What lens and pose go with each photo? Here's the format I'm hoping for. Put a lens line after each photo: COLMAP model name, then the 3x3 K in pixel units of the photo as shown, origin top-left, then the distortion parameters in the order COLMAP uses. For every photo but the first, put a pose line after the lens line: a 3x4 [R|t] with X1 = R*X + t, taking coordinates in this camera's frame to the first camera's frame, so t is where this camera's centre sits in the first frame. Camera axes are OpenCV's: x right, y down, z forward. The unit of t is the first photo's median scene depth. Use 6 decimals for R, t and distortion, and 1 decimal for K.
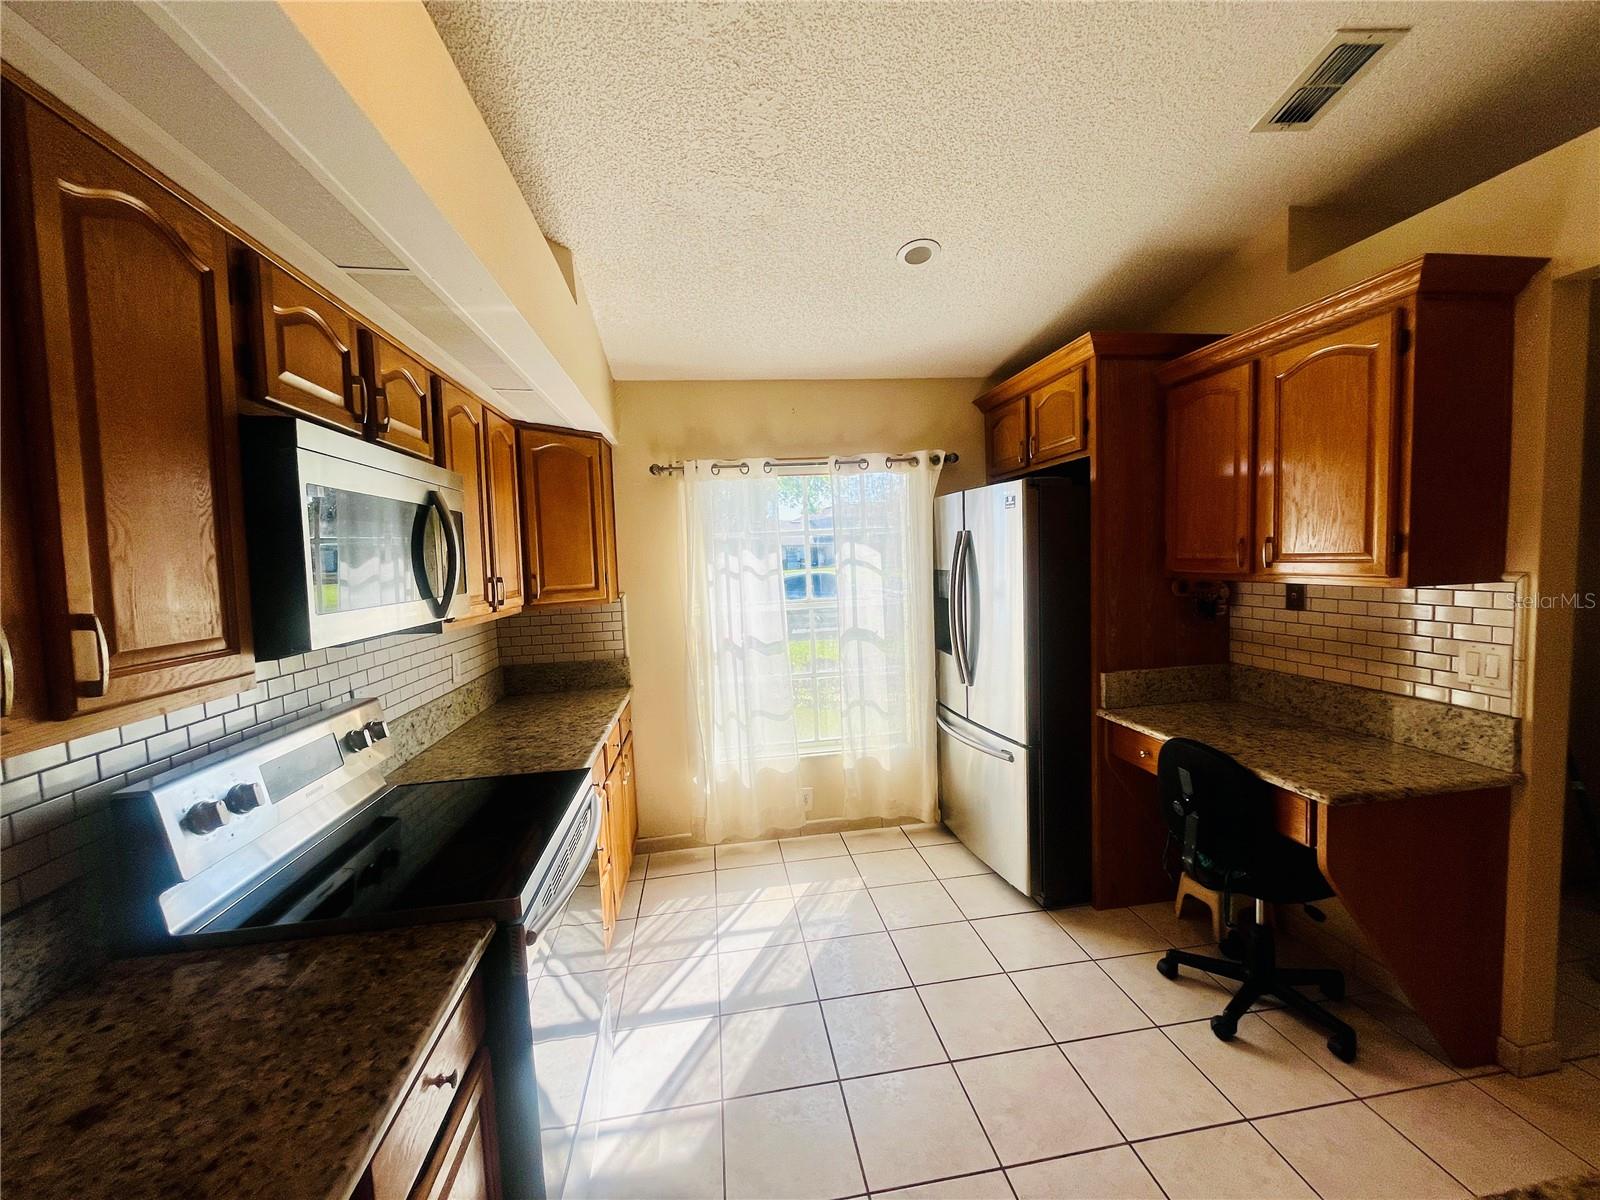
lens RADIAL K [[643.5, 0, 799.5], [0, 643.5, 597.8], [0, 0, 1]] dist [-0.003255, 0.000299]
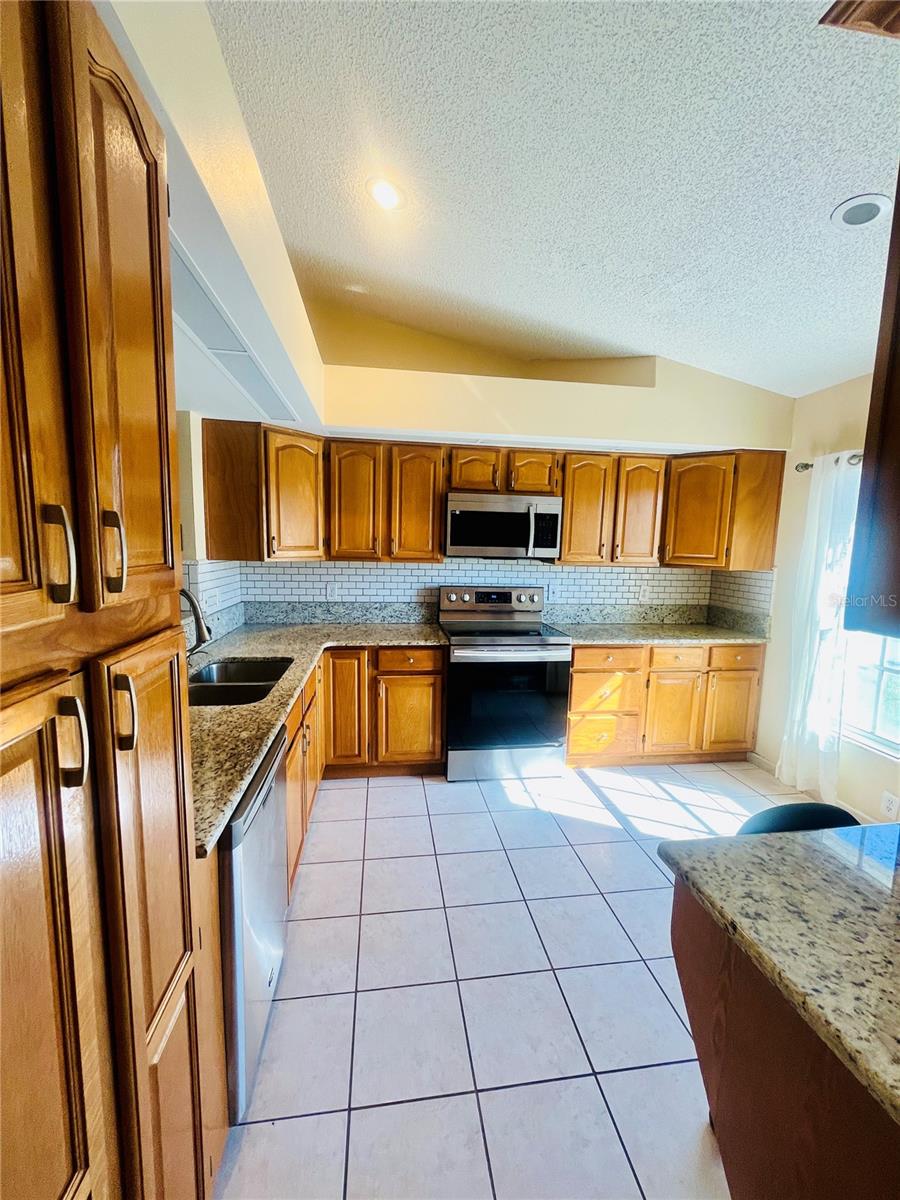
lens RADIAL K [[482.6, 0, 449.0], [0, 482.6, 600.4], [0, 0, 1]] dist [-0.003255, 0.000299]
pose [[-0.003558, 0.162854, -0.986644, 0.925529], [-0.089578, 0.982631, 0.162515, -0.053723], [0.995973, 0.088960, 0.011092, 0.454455]]
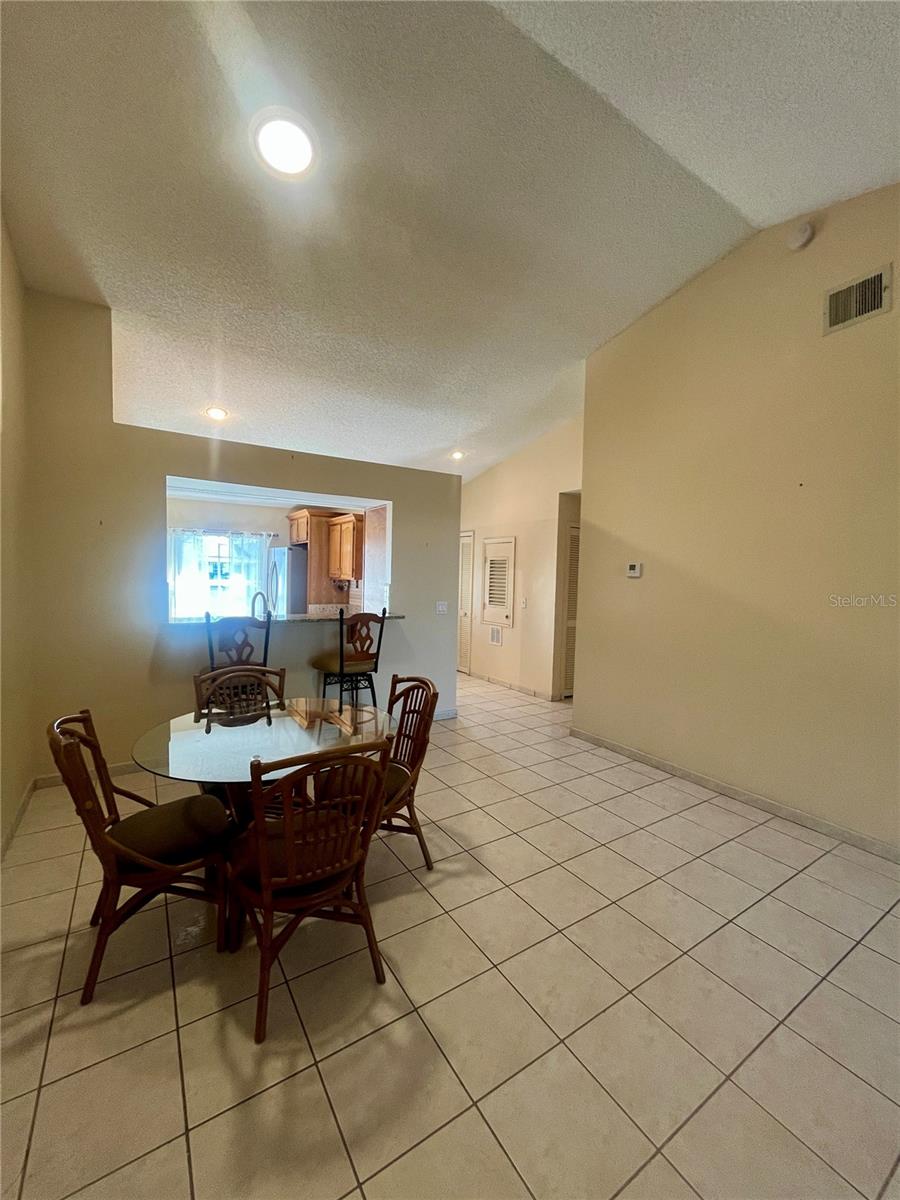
lens RADIAL K [[482.6, 0, 443.8], [0, 482.6, 603.3], [0, 0, 1]] dist [-0.003255, 0.000299]
pose [[0.908731, 0.043041, 0.415156, 0.050849], [-0.038937, 0.999073, -0.018350, 0.133367], [-0.415561, 0.000510, 0.909565, -1.743920]]
